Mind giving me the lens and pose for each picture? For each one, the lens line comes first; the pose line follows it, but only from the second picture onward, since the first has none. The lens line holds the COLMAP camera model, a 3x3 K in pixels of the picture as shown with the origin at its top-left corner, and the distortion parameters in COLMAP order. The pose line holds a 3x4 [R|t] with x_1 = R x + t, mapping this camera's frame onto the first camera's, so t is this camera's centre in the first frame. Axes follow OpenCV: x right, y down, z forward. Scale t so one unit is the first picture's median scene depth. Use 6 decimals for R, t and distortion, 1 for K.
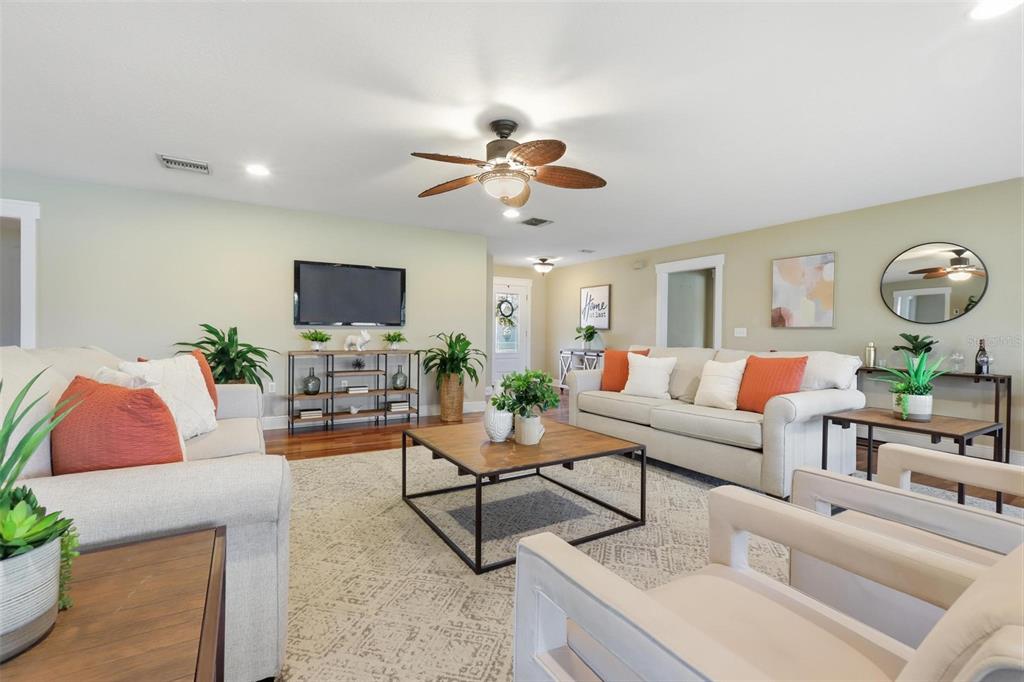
lens RADIAL K [[454.9, 0, 509.7], [0, 454.9, 335.4], [0, 0, 1]] dist [-0.002931, -0.000377]
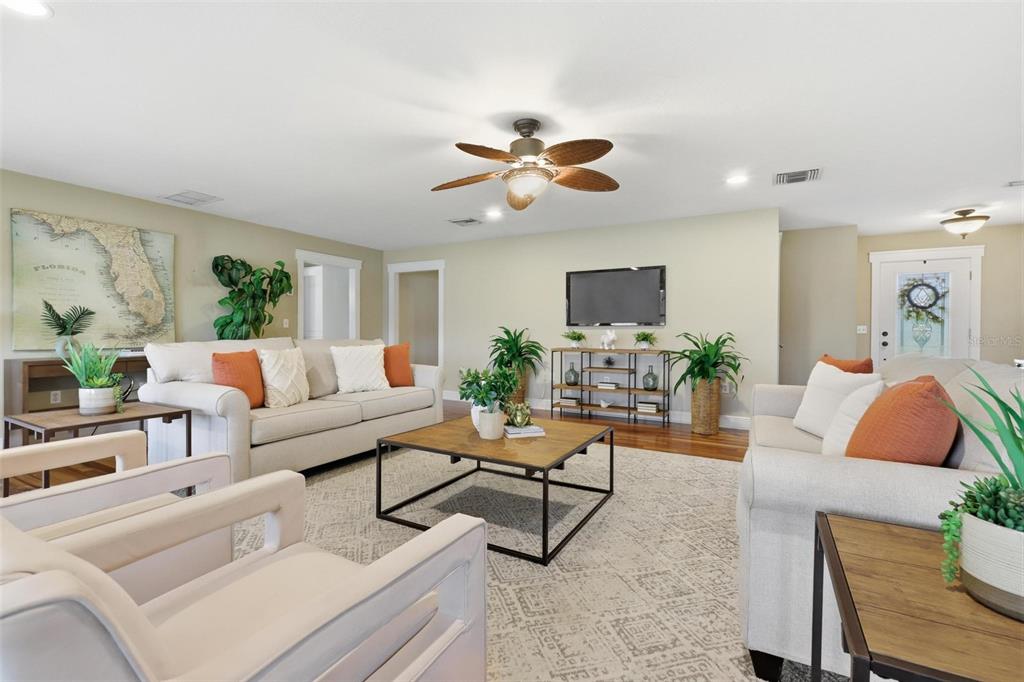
lens RADIAL K [[454.9, 0, 509.7], [0, 454.9, 335.4], [0, 0, 1]] dist [-0.002931, -0.000377]
pose [[0.489484, -0.001206, -0.872012, 0.483349], [-0.005142, 0.999978, -0.004269, 0.007071], [0.871997, 0.006573, 0.489466, 0.274867]]
